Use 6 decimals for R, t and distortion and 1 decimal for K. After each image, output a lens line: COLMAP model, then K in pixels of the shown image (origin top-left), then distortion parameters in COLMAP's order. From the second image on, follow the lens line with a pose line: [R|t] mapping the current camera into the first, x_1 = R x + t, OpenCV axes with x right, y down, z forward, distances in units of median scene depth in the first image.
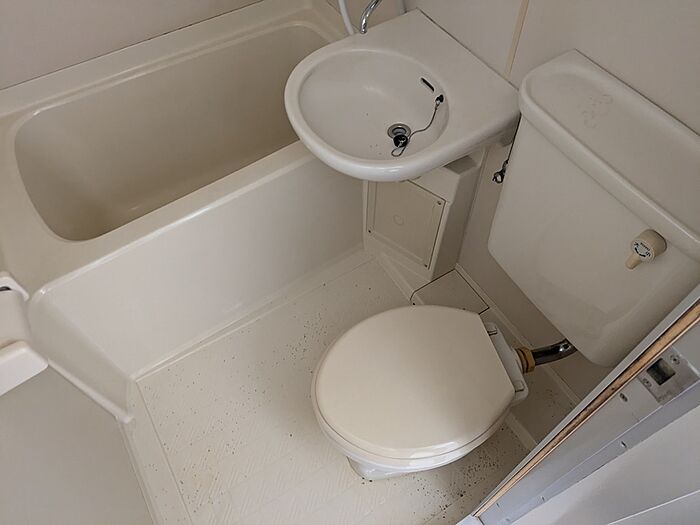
lens RADIAL K [[516.1, 0, 357.2], [0, 516.1, 260.6], [0, 0, 1]] dist [0.032325, -0.032654]
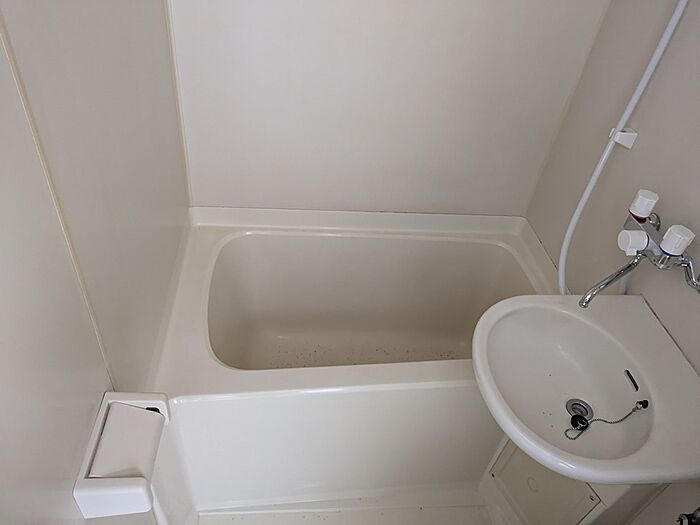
lens RADIAL K [[516.1, 0, 347.5], [0, 516.1, 261.7], [0, 0, 1]] dist [0.032325, -0.032654]
pose [[0.885811, 0.375079, -0.273230, -0.128575], [-0.436921, 0.872487, -0.218782, -0.103000], [0.156329, 0.313180, 0.936739, 0.012838]]
